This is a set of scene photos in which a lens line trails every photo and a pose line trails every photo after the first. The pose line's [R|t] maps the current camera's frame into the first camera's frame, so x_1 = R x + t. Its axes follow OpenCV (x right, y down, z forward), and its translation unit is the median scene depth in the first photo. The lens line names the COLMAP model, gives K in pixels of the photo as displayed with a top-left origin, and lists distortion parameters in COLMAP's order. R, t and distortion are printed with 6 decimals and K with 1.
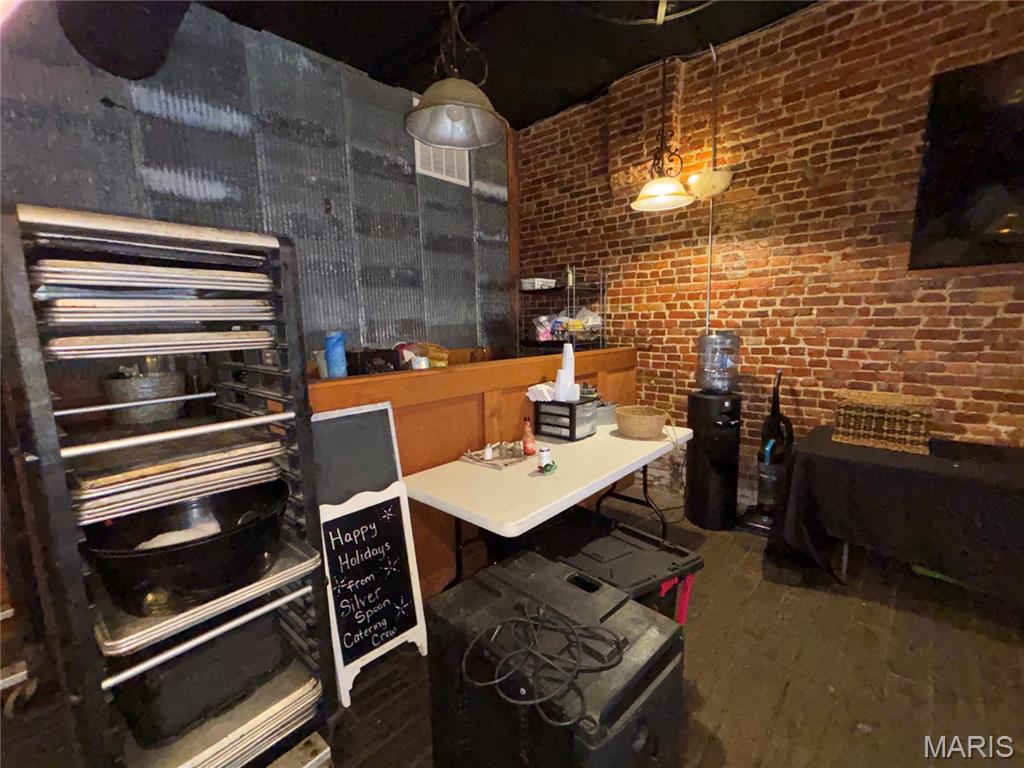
lens RADIAL K [[442.9, 0, 512.9], [0, 442.9, 383.2], [0, 0, 1]] dist [-0.000489, 0.001080]
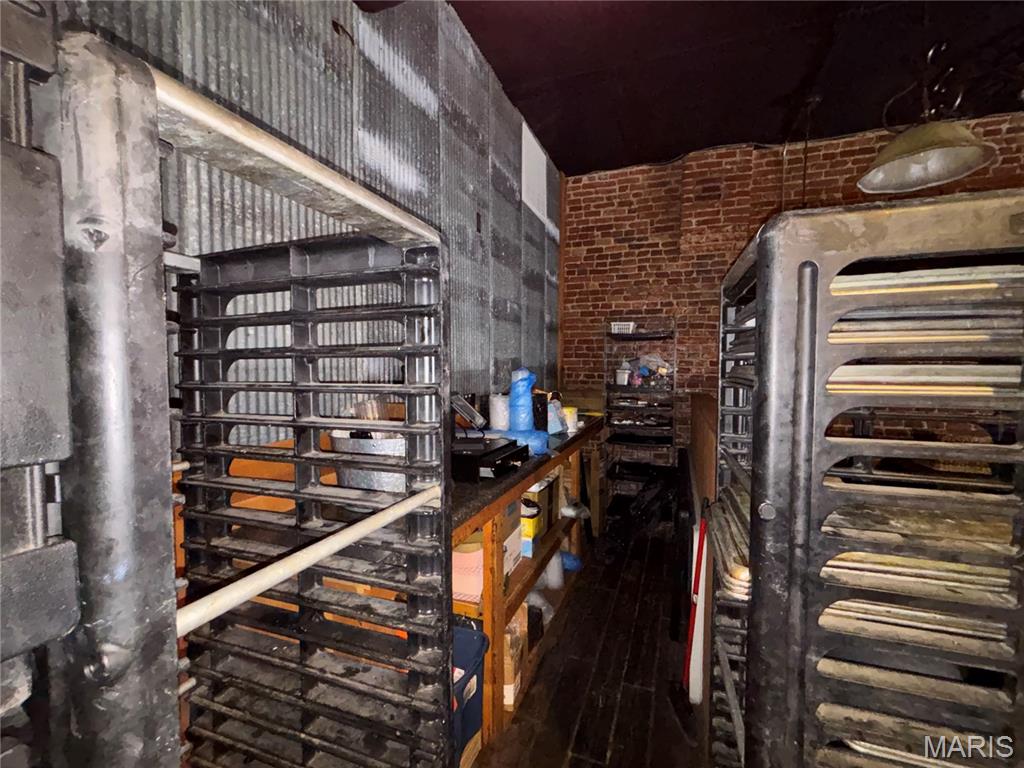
lens RADIAL K [[442.9, 0, 516.6], [0, 442.9, 386.1], [0, 0, 1]] dist [-0.000489, 0.001080]
pose [[0.924154, 0.012559, 0.381813, -0.512867], [0.025797, 0.995126, -0.095175, -0.005878], [-0.381147, 0.097806, 0.919326, 0.180499]]
